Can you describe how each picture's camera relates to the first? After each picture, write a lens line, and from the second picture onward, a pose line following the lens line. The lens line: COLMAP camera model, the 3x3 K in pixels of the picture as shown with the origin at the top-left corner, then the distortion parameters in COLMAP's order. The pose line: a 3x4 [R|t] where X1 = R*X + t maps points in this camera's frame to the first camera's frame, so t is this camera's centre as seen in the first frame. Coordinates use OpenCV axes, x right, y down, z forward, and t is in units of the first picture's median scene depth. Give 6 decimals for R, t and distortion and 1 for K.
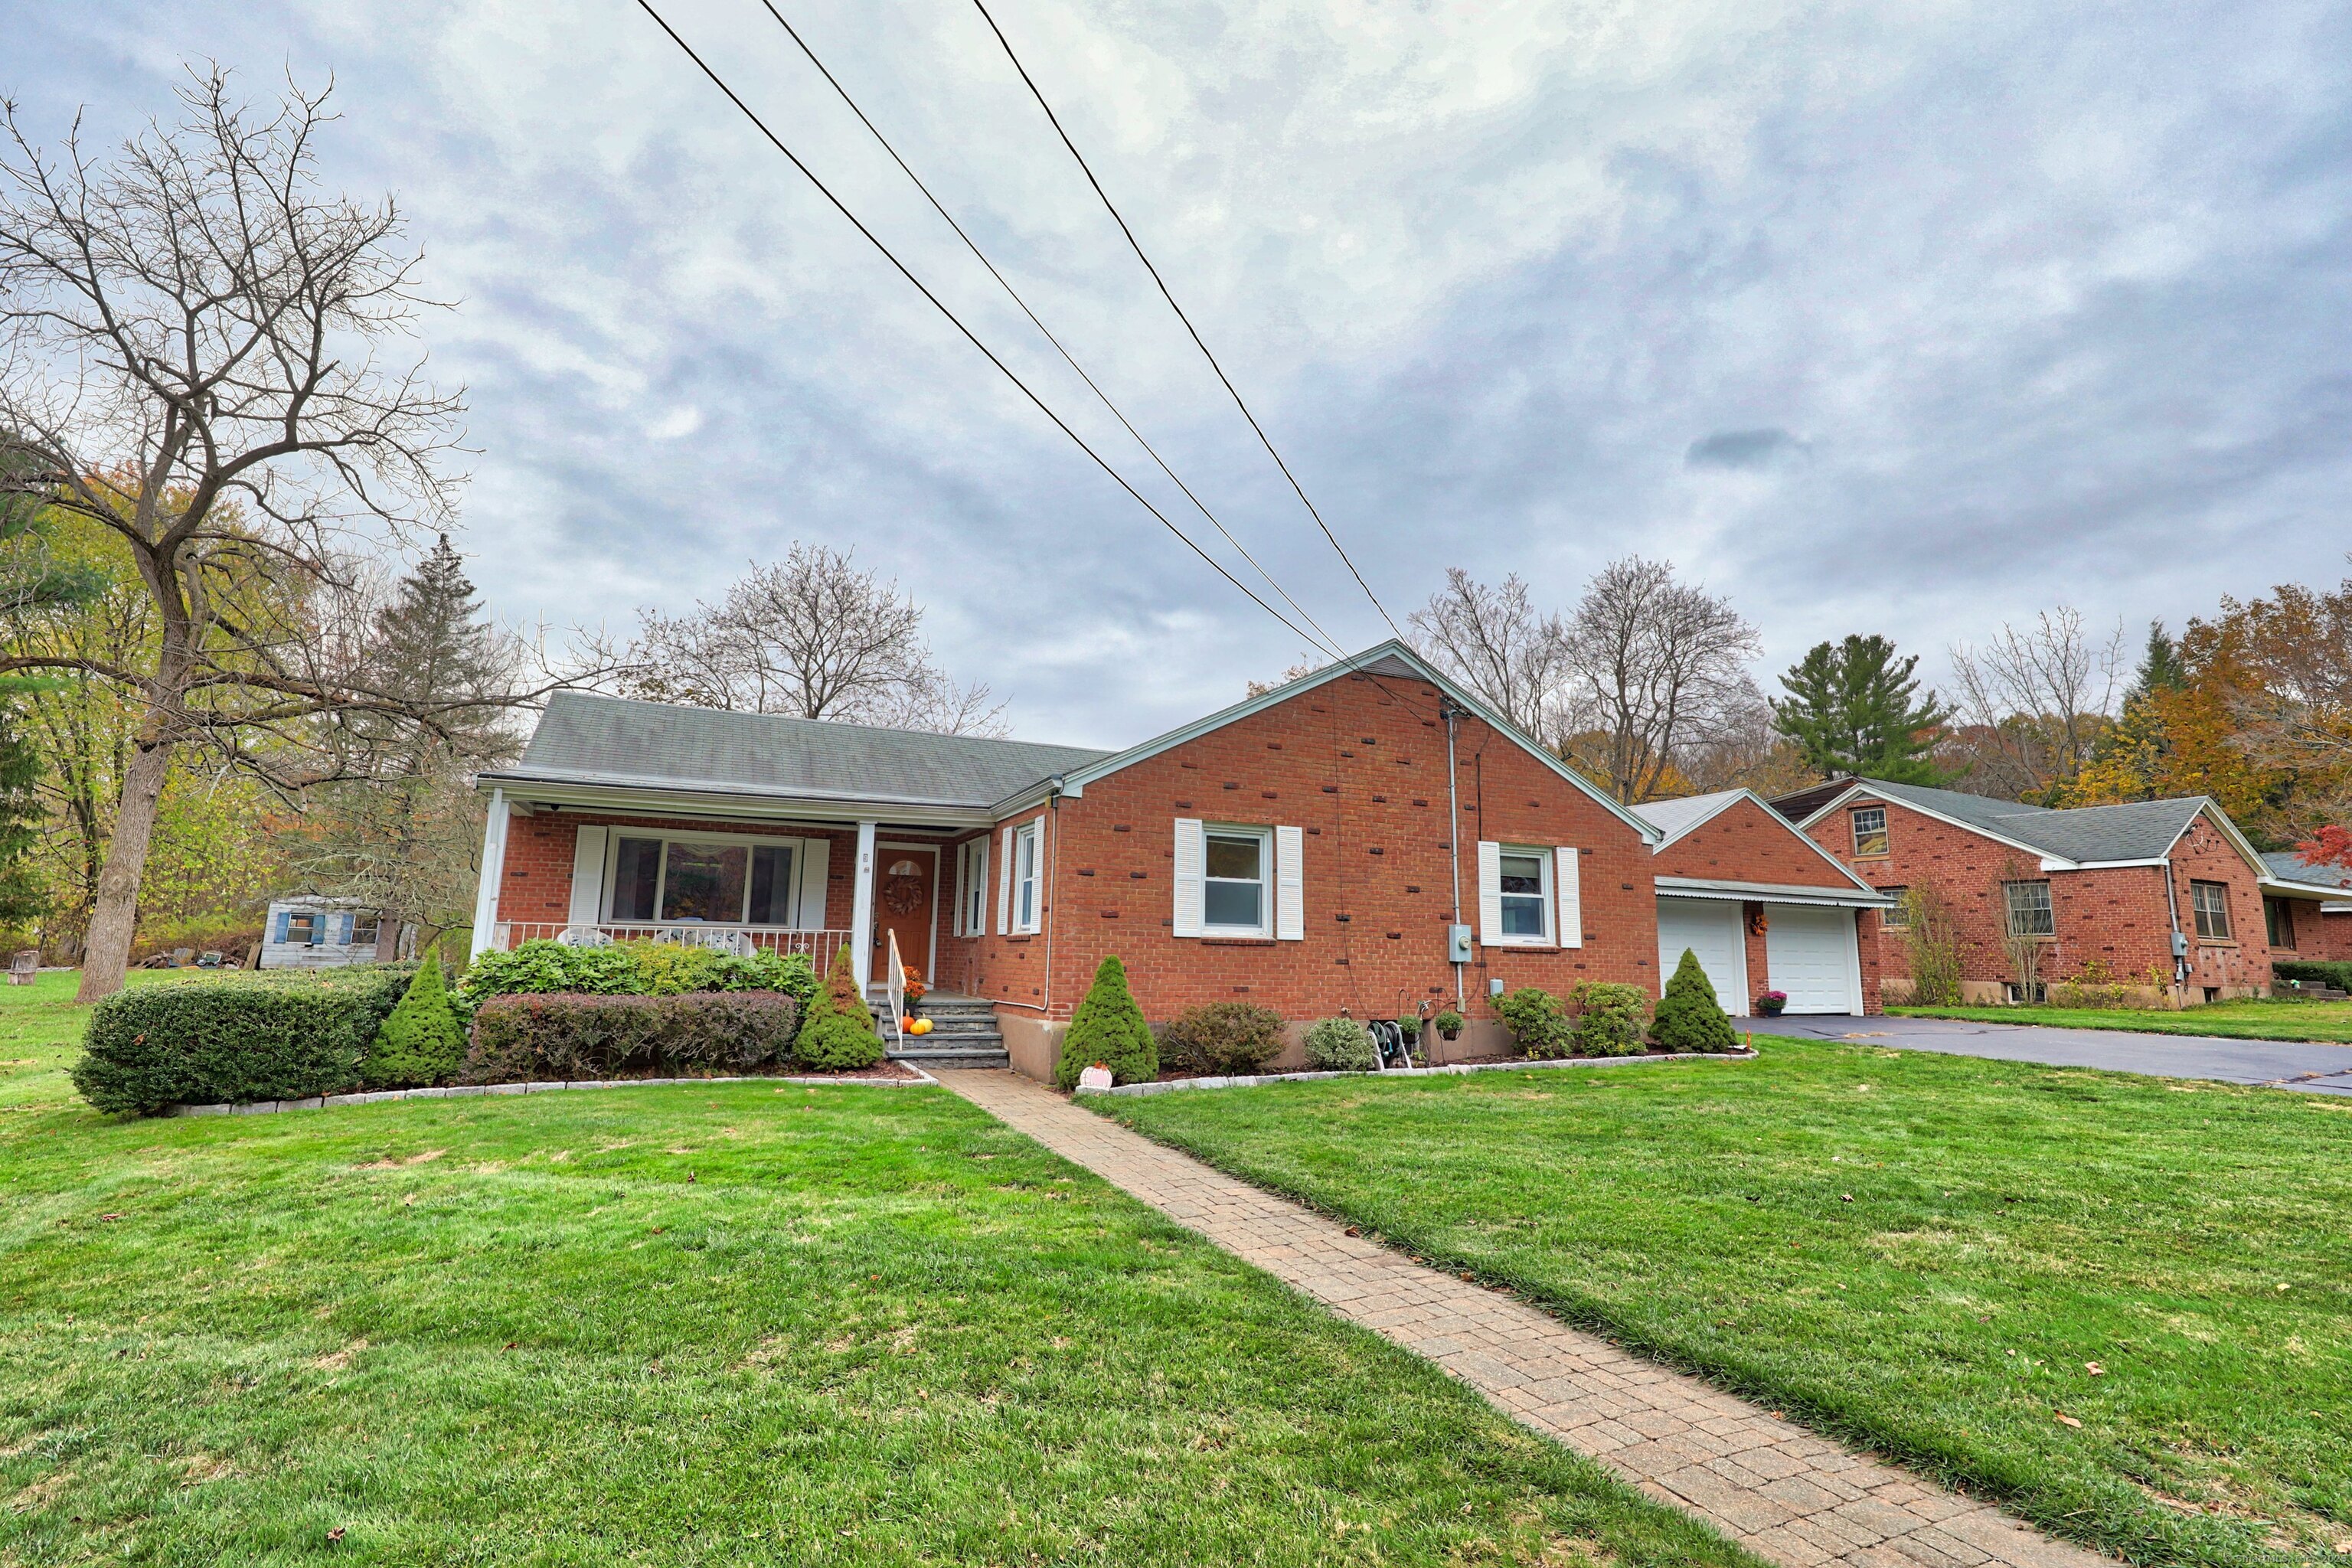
lens RADIAL K [[1090.4, 0, 1175.2], [0, 1090.4, 762.6], [0, 0, 1]] dist [0.016340, -0.012789]
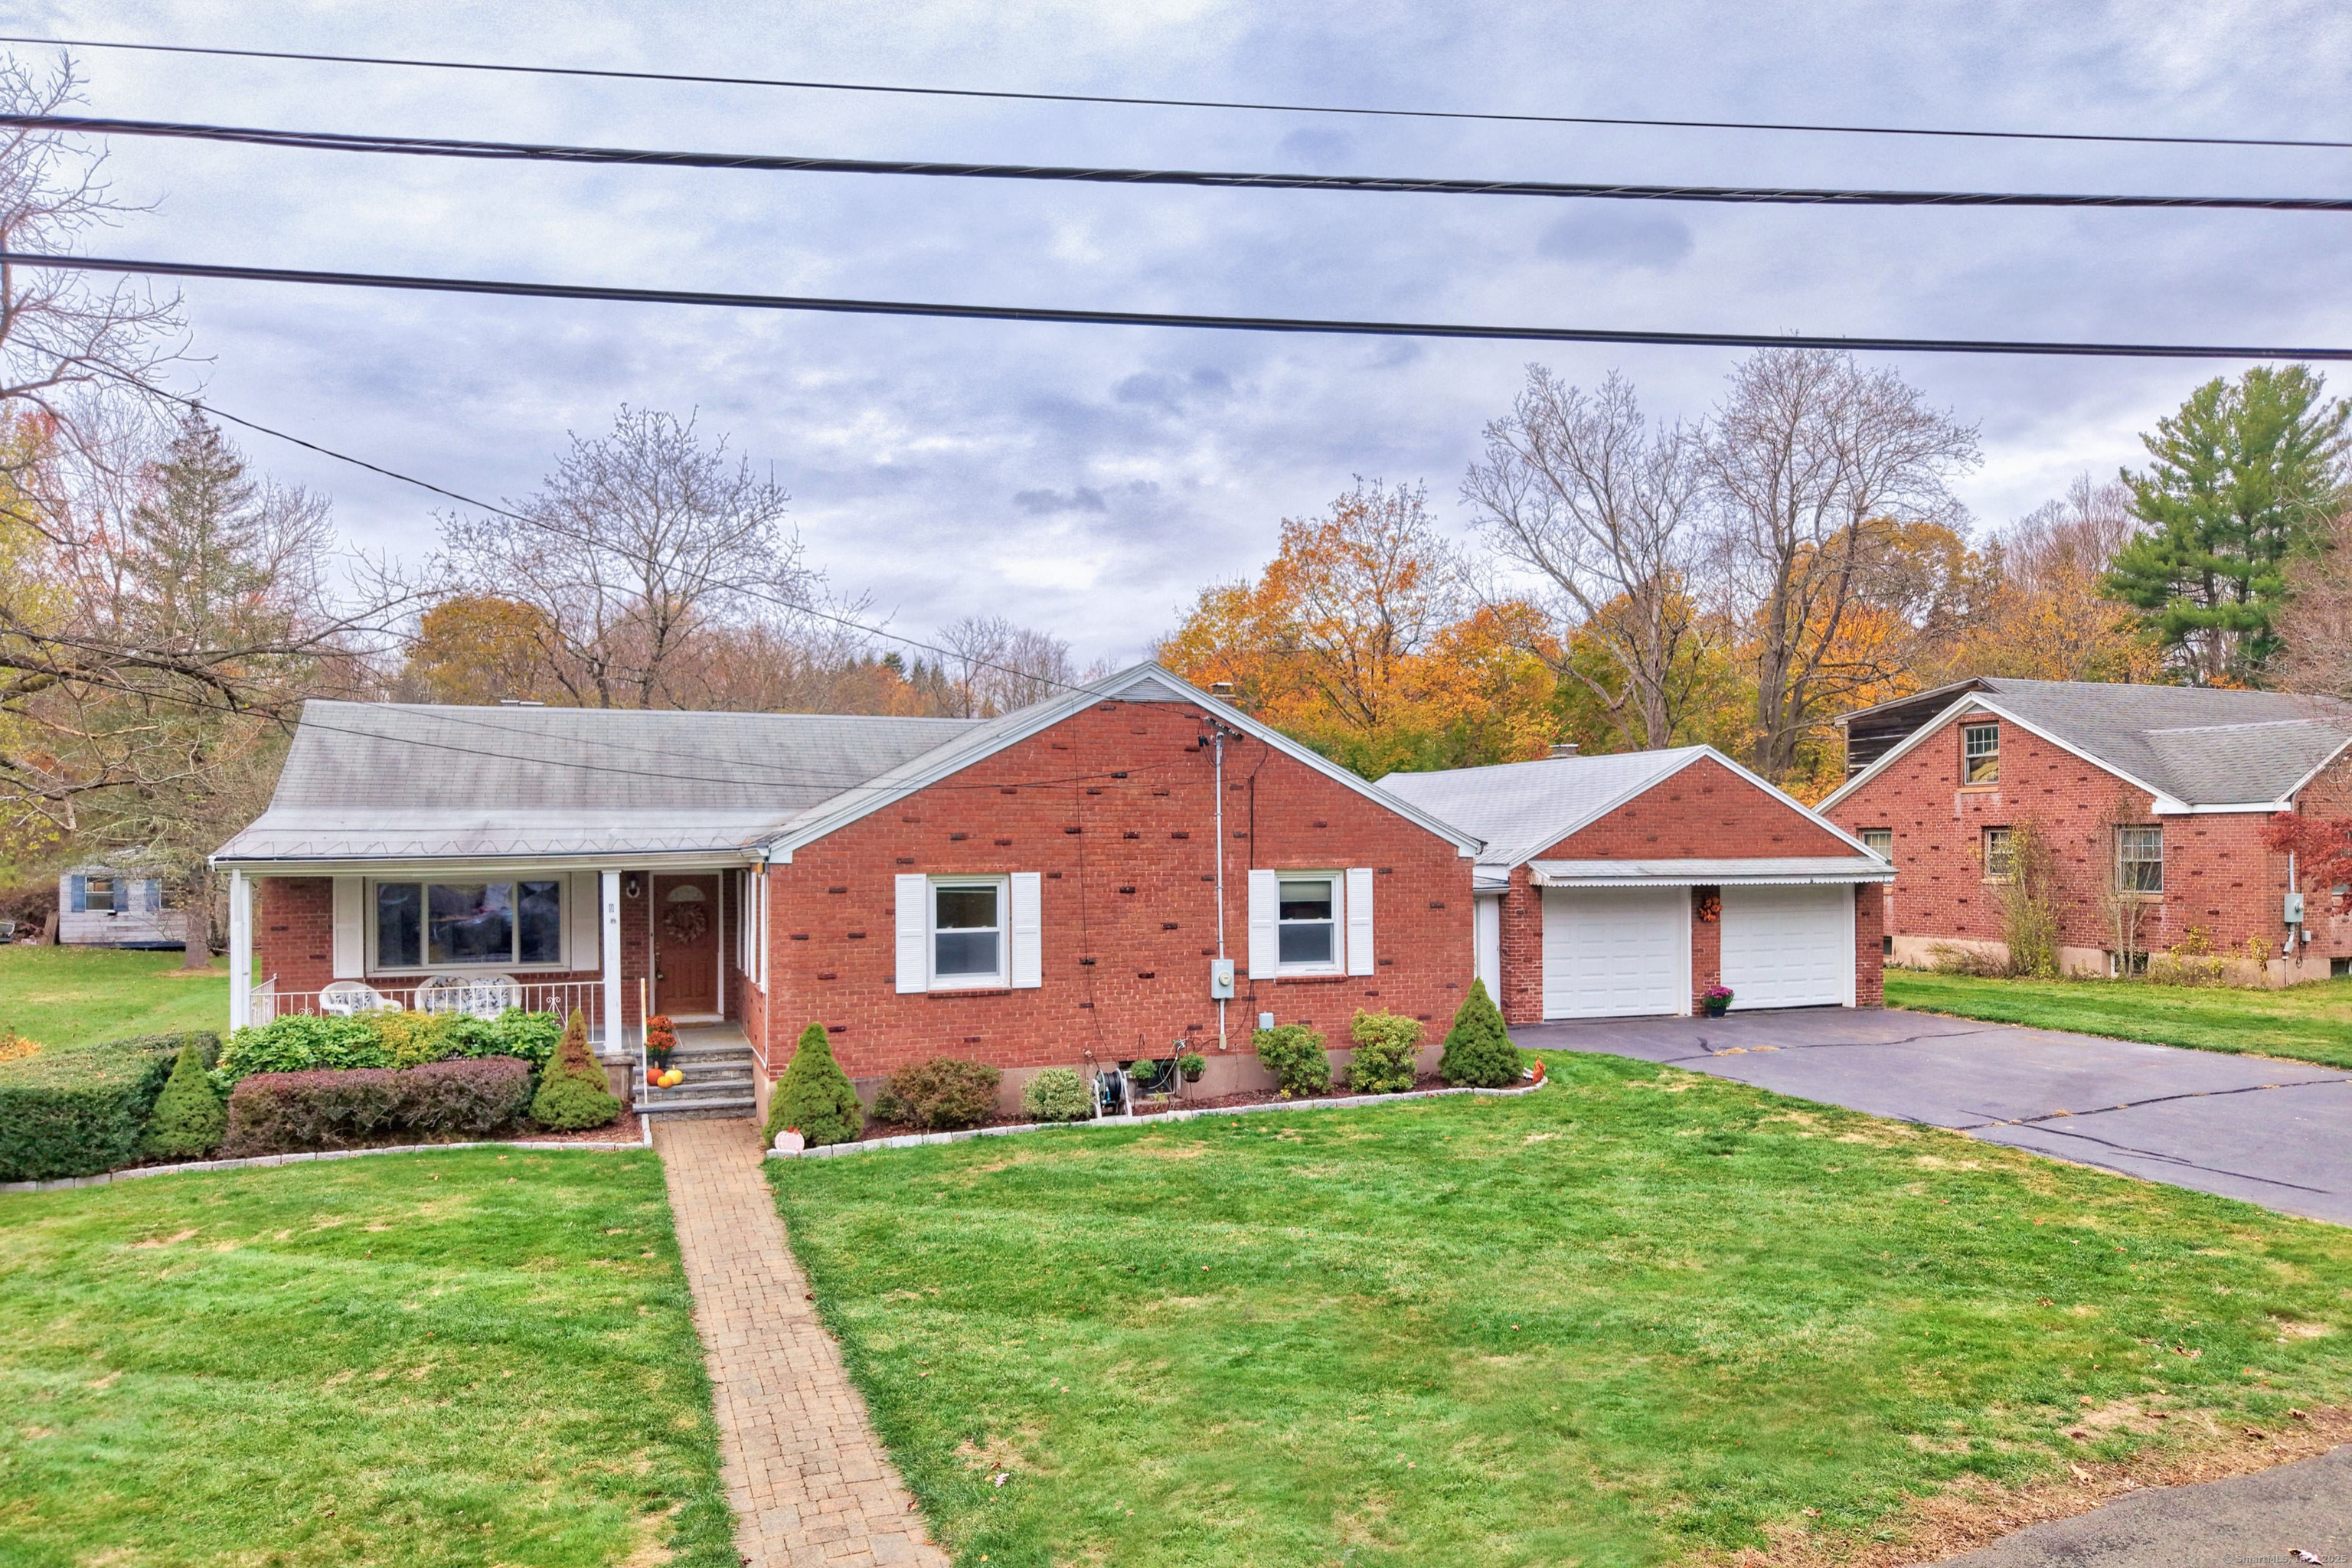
lens RADIAL K [[1601.6, 0, 1179.6], [0, 1601.6, 828.8], [0, 0, 1]] dist [0.051063, -0.055950]
pose [[0.995971, -0.026632, -0.085631, 0.412805], [0.040454, 0.985633, 0.163986, -0.235950], [0.080034, -0.166790, 0.982739, -0.435713]]
